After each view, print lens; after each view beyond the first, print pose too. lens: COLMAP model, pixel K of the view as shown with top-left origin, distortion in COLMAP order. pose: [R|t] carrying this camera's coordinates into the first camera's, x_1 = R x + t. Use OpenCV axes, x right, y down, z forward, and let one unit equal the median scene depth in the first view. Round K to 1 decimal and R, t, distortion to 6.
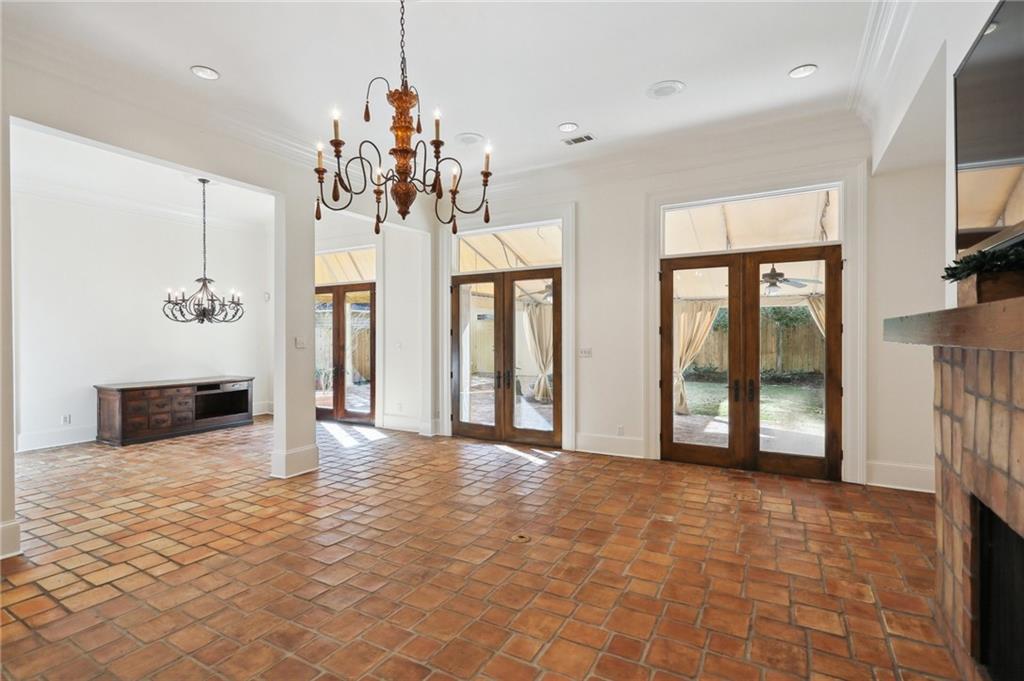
lens RADIAL K [[493.9, 0, 508.8], [0, 493.9, 341.5], [0, 0, 1]] dist [-0.013200, 0.004348]
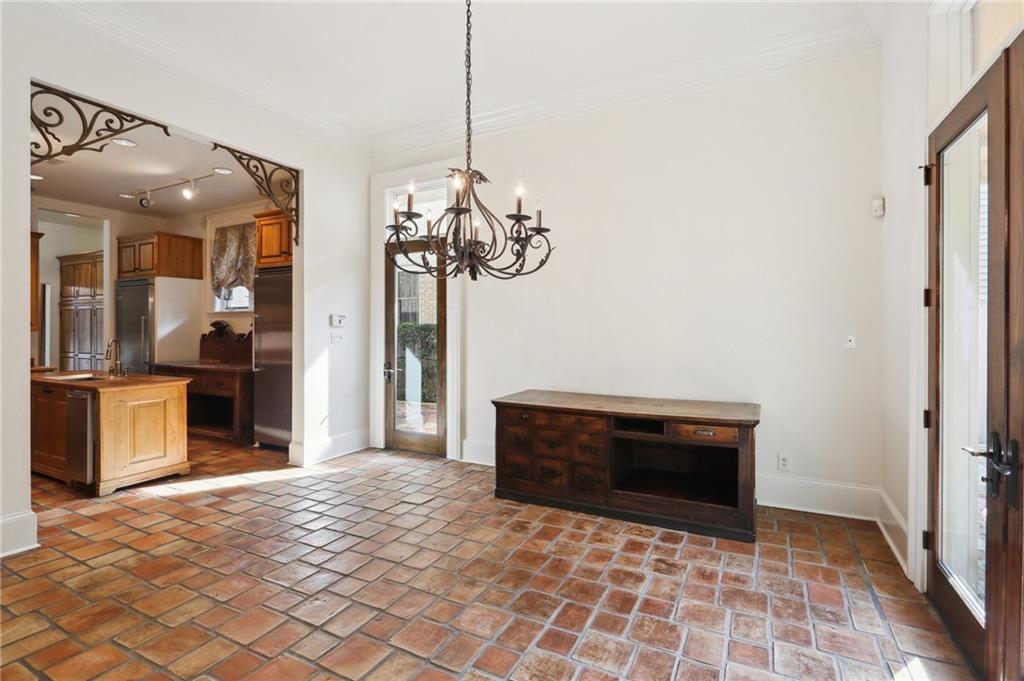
lens RADIAL K [[493.9, 0, 510.5], [0, 493.9, 332.1], [0, 0, 1]] dist [-0.013200, 0.004348]
pose [[0.030984, 0.008233, -0.999486, -0.211748], [-0.013504, 0.999878, 0.007817, 0.006726], [0.999429, 0.013255, 0.031092, 1.145211]]
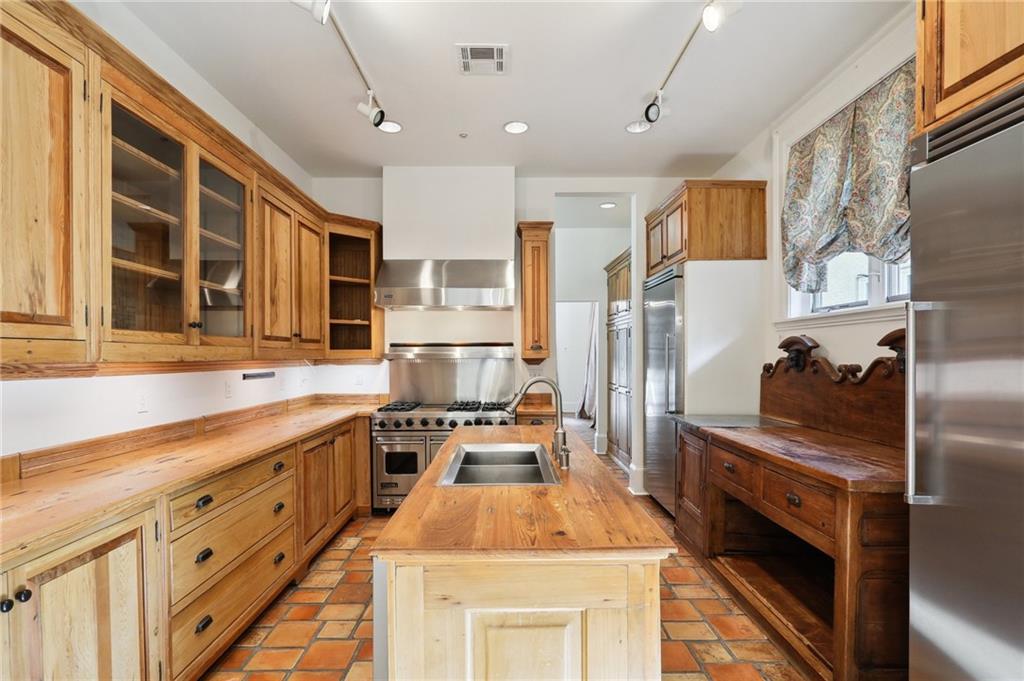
lens RADIAL K [[493.9, 0, 502.9], [0, 493.9, 355.5], [0, 0, 1]] dist [-0.013200, 0.004348]
pose [[-0.869104, 0.003204, -0.494620, -0.865831], [-0.003940, 0.999902, 0.013400, 0.013246], [0.494615, 0.013595, -0.869006, 0.792382]]
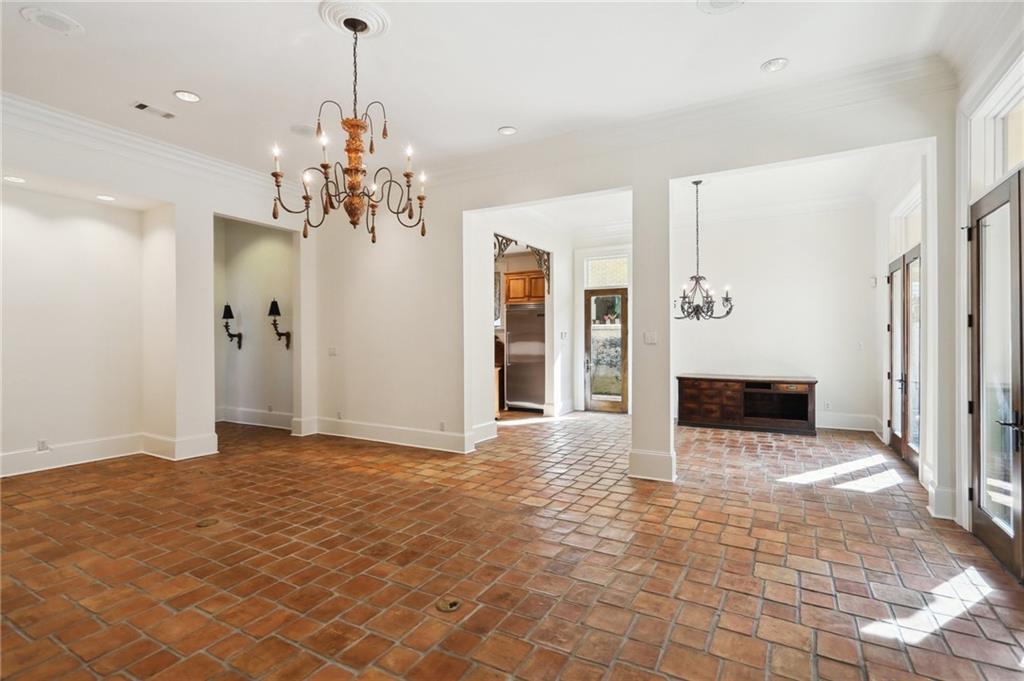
lens RADIAL K [[493.9, 0, 508.3], [0, 493.9, 338.2], [0, 0, 1]] dist [-0.013200, 0.004348]
pose [[-0.009133, 0.003815, -0.999951, 0.472186], [-0.009316, 0.999949, 0.003900, 0.001248], [0.999915, 0.009351, -0.009097, 0.685389]]
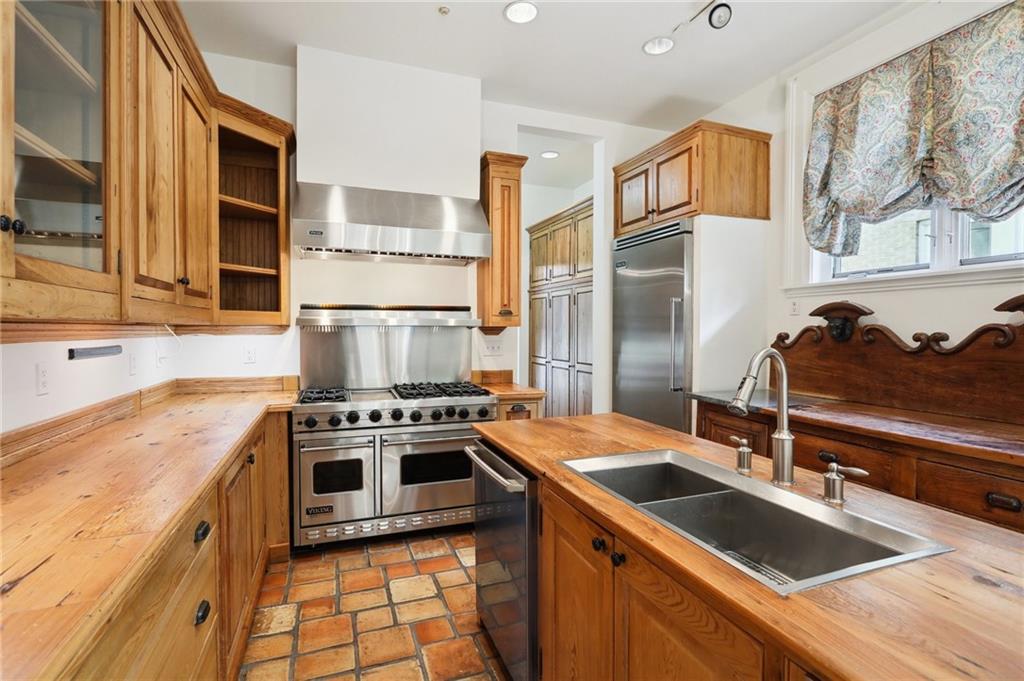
lens RADIAL K [[493.9, 0, 511.6], [0, 493.9, 334.8], [0, 0, 1]] dist [-0.013200, 0.004348]
pose [[-0.648362, 0.007486, -0.761295, -0.830196], [-0.014246, 0.999657, 0.021962, 0.024709], [0.761199, 0.025085, -0.648033, 0.547275]]
